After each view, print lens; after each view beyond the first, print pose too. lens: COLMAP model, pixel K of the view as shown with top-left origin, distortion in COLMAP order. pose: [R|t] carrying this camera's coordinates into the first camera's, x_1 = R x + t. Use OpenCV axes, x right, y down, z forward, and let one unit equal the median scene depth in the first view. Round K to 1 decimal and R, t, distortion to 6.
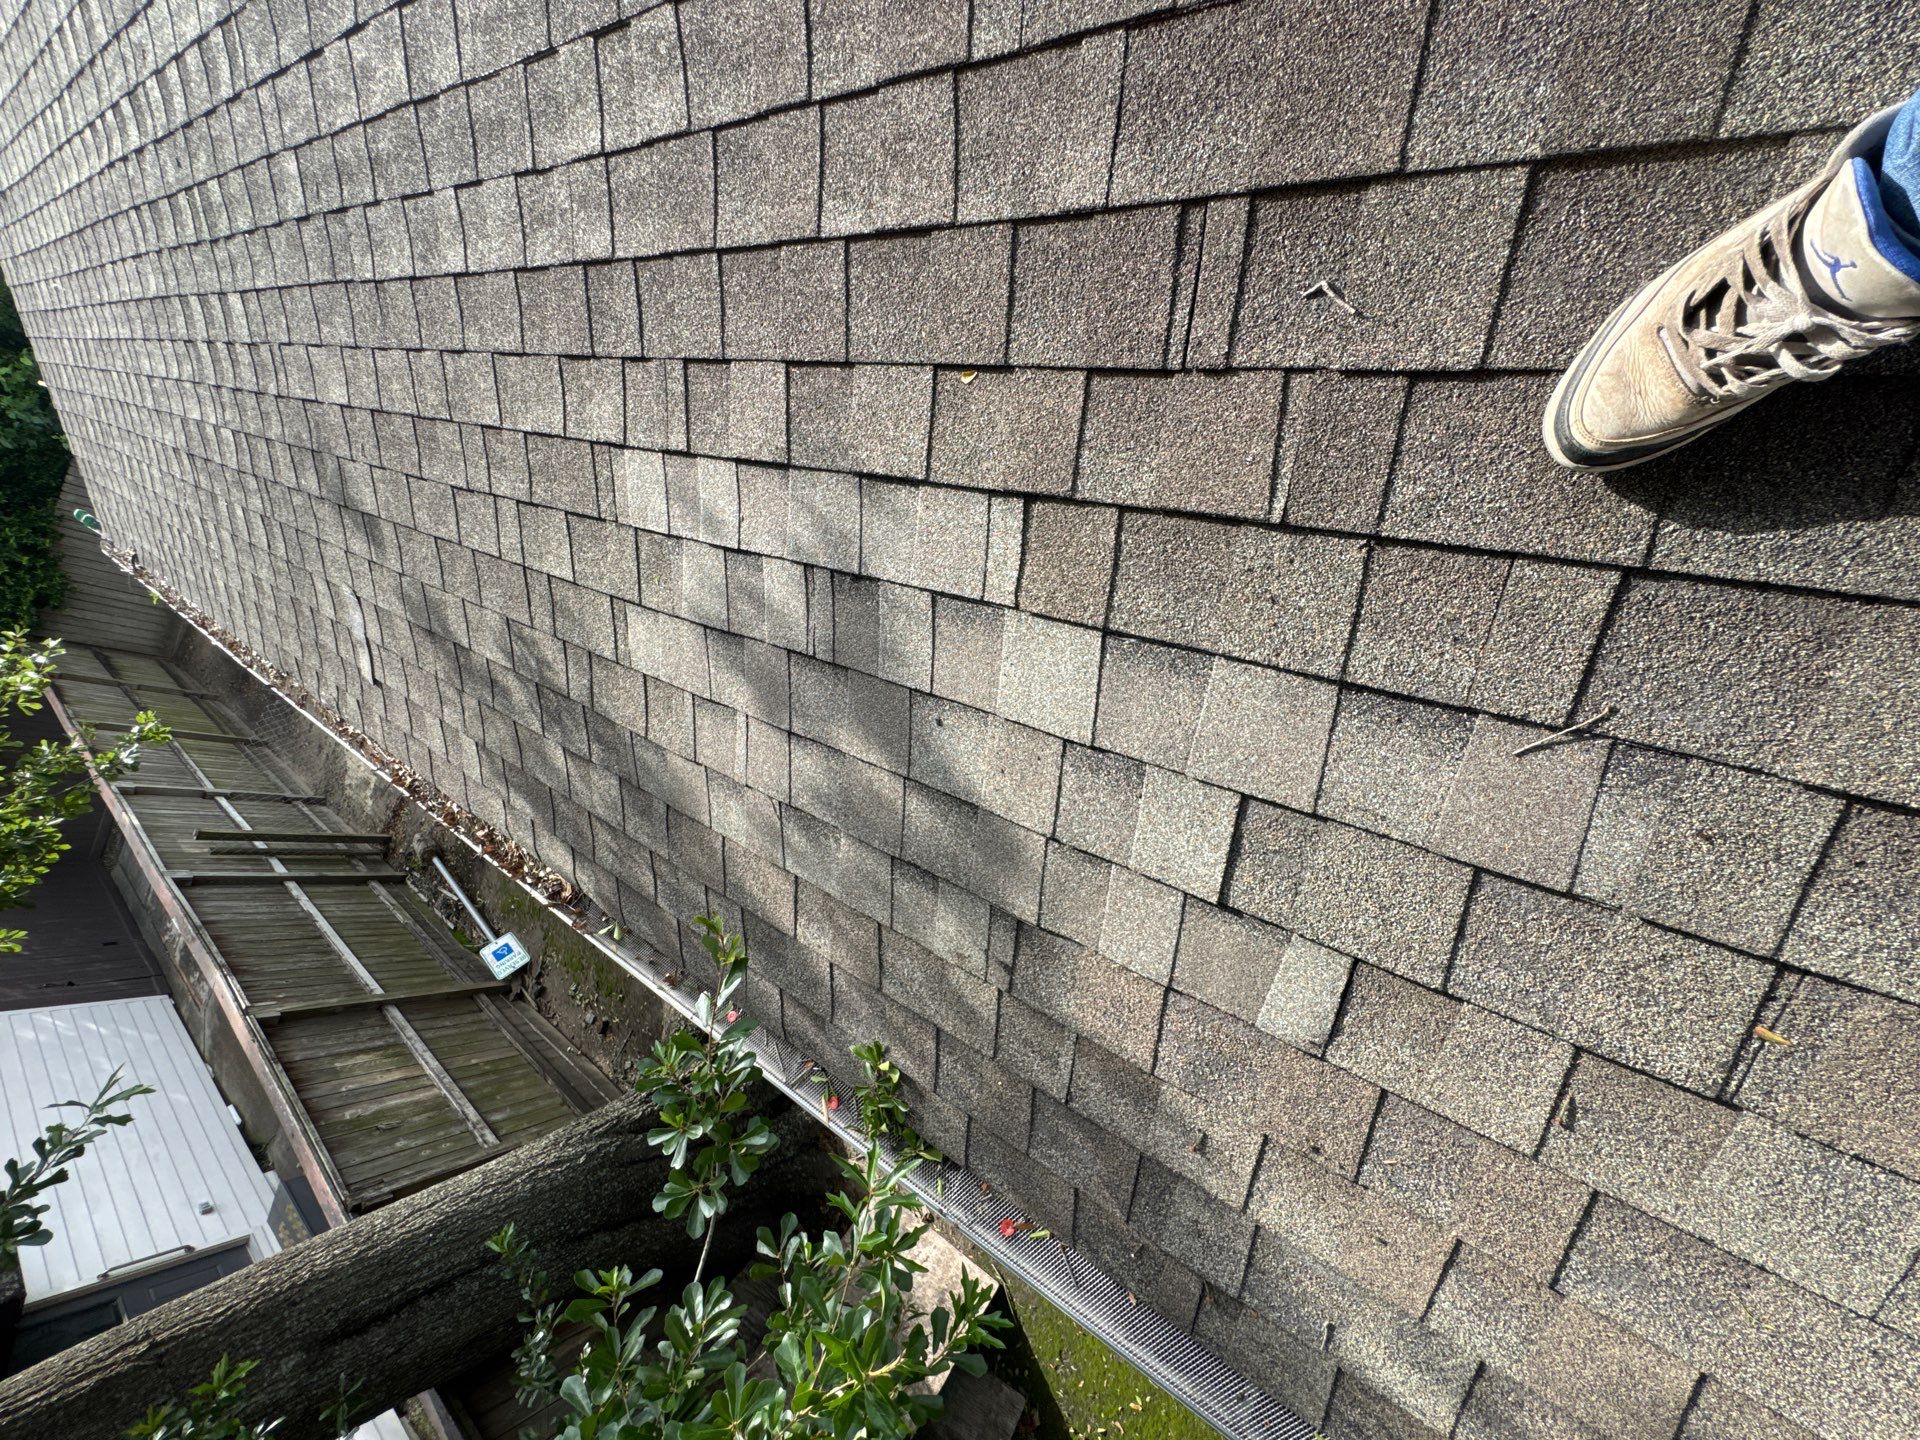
lens RADIAL K [[791.5, 0, 964.6], [0, 791.5, 720.6], [0, 0, 1]] dist [0.002849, -0.000690]
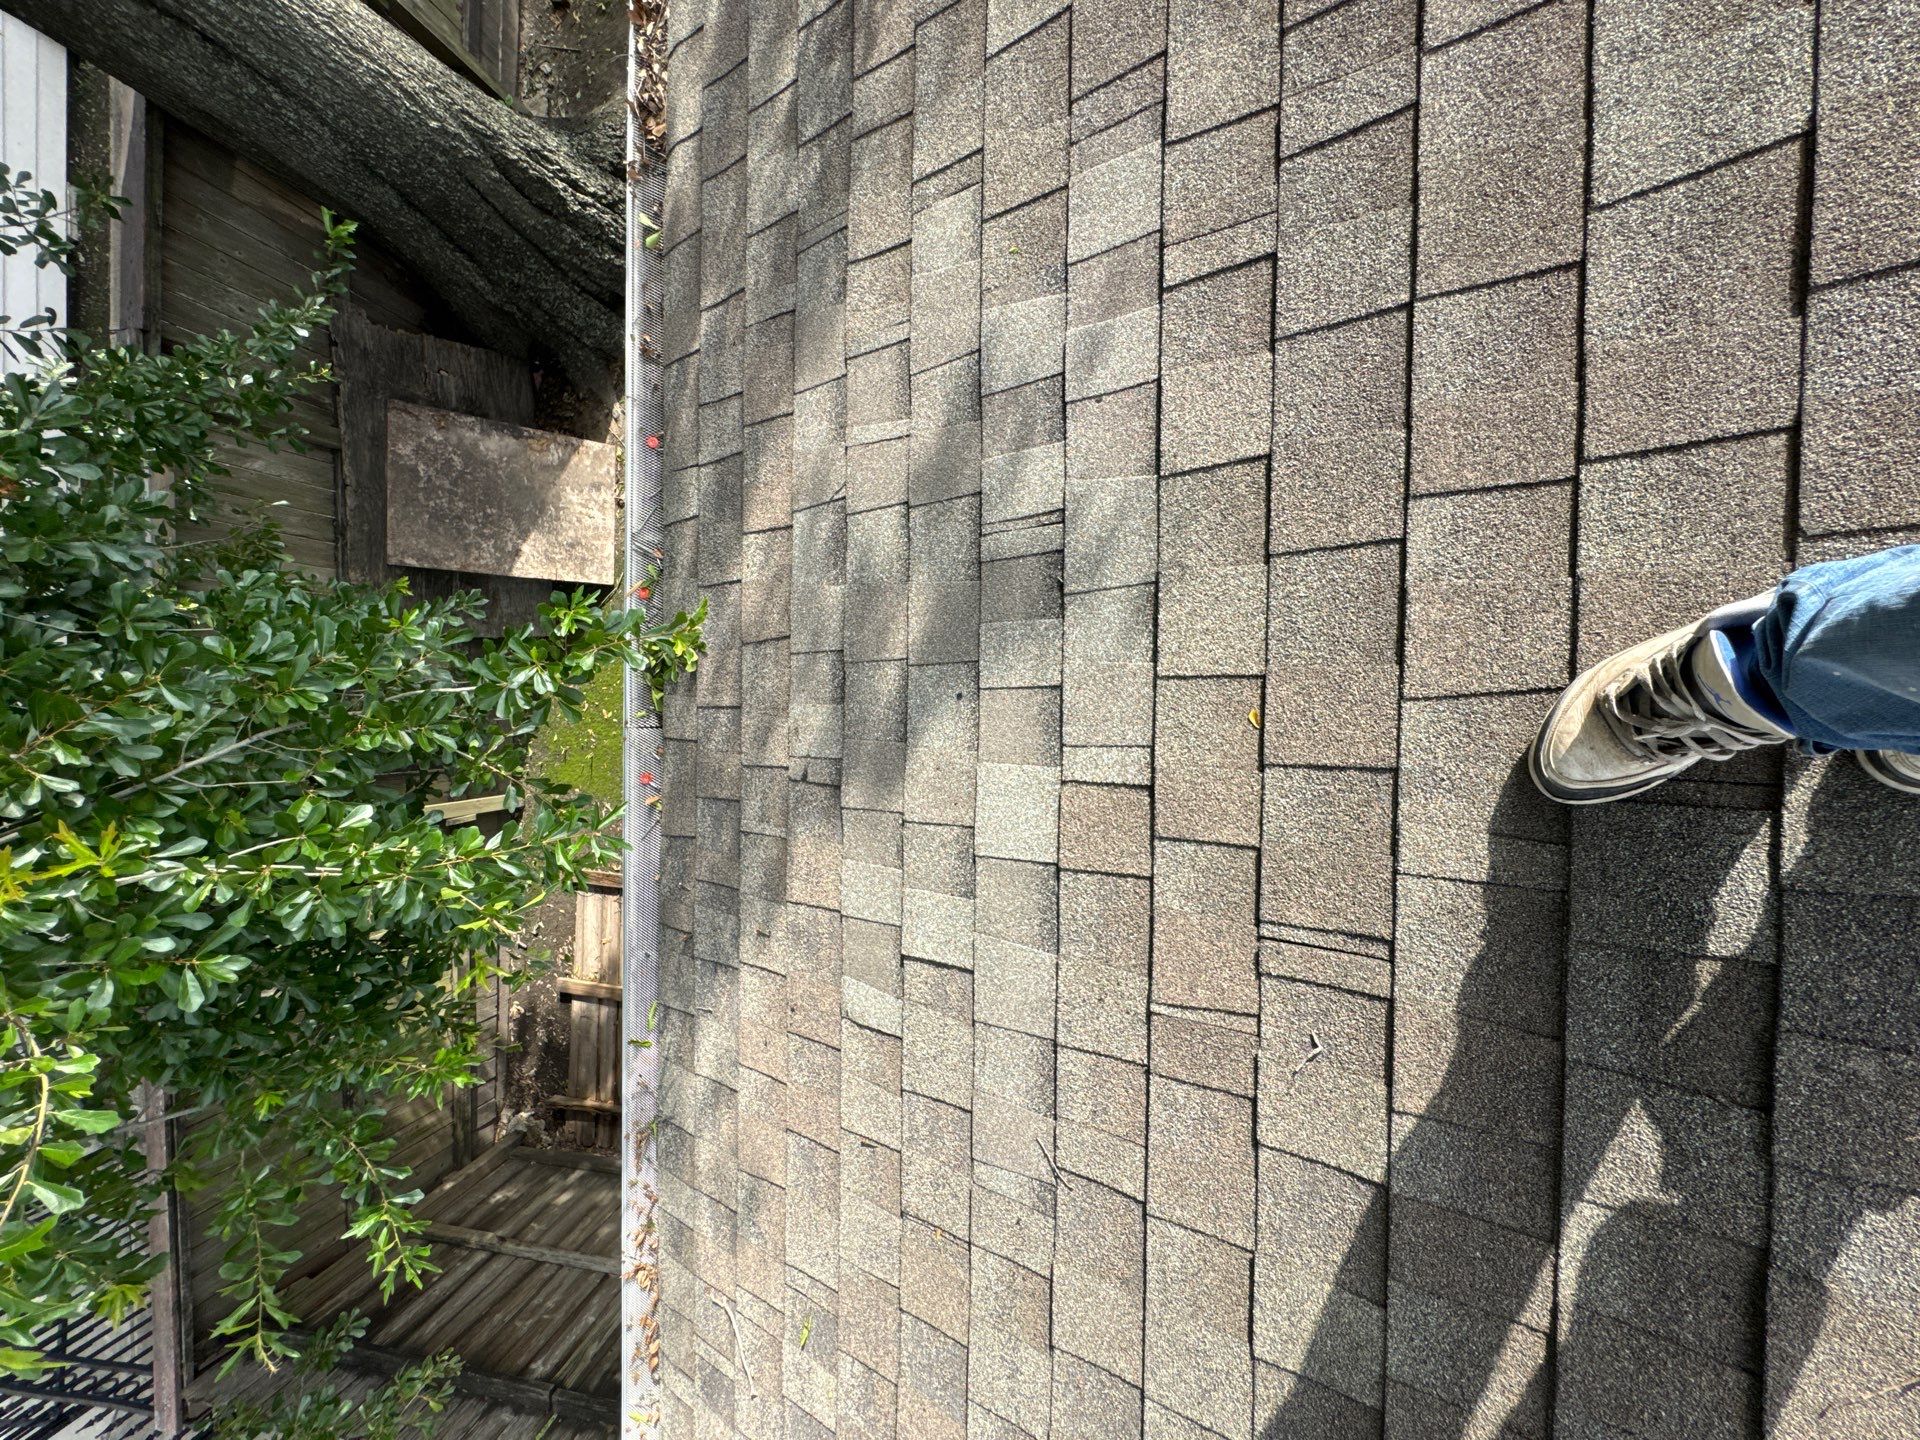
lens RADIAL K [[791.5, 0, 955.0], [0, 791.5, 712.8], [0, 0, 1]] dist [0.002849, -0.000690]
pose [[0.392237, 0.785385, 0.478875, -0.632442], [-0.905027, 0.236367, 0.353634, -0.437337], [0.164548, -0.572103, 0.803506, 0.110250]]
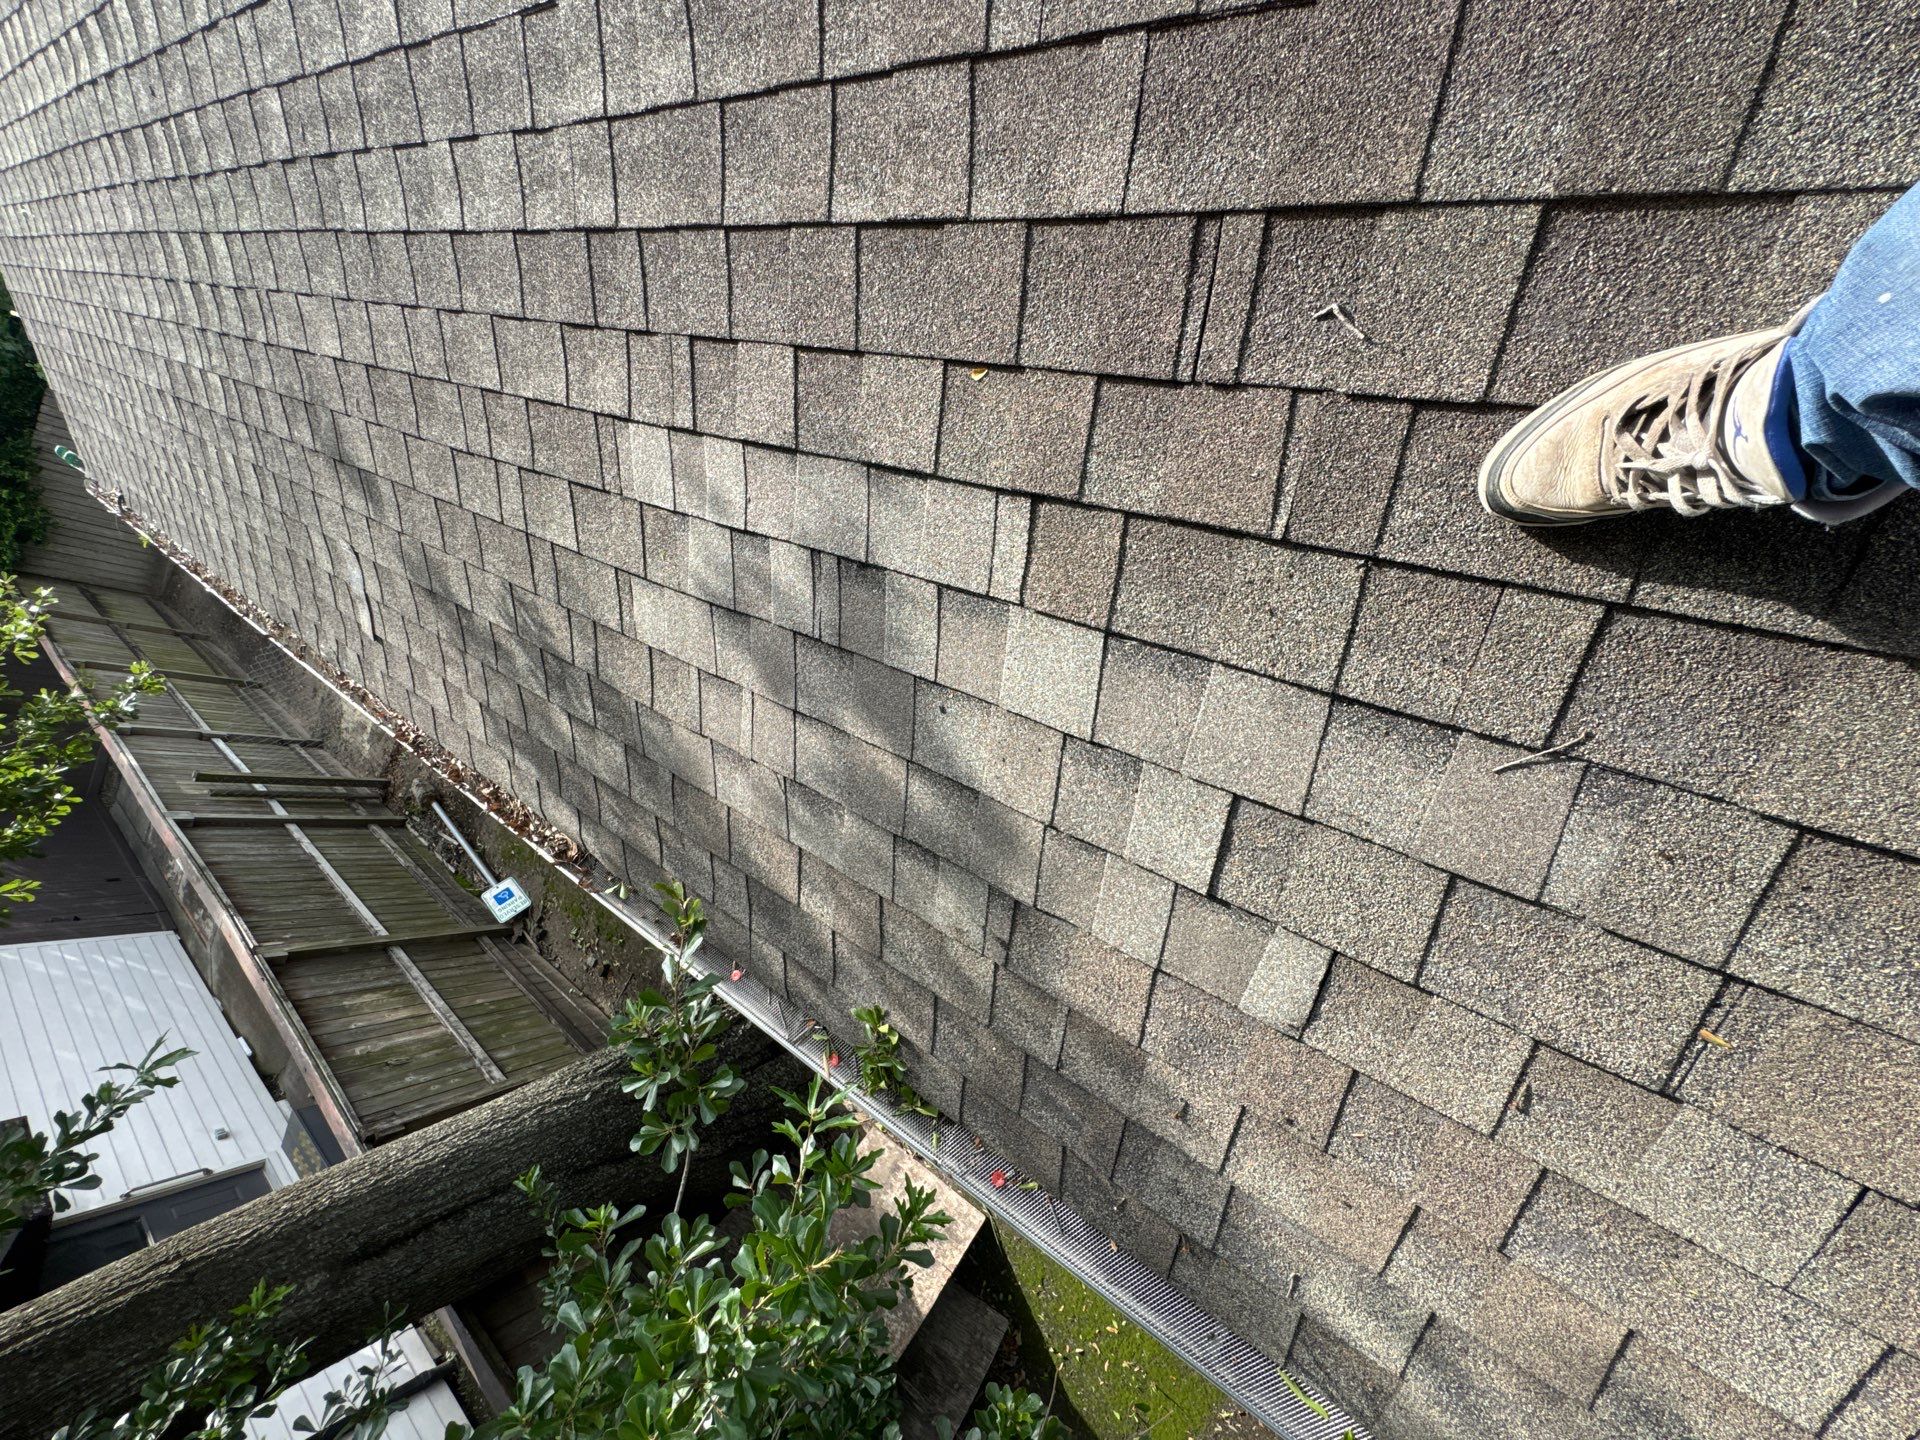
lens RADIAL K [[791.5, 0, 963.6], [0, 791.5, 719.6], [0, 0, 1]] dist [0.002849, -0.000690]
pose [[0.999844, 0.016248, 0.006988, -0.013869], [-0.016670, 0.997725, 0.065316, -0.060755], [-0.005910, -0.065423, 0.997840, -0.030000]]
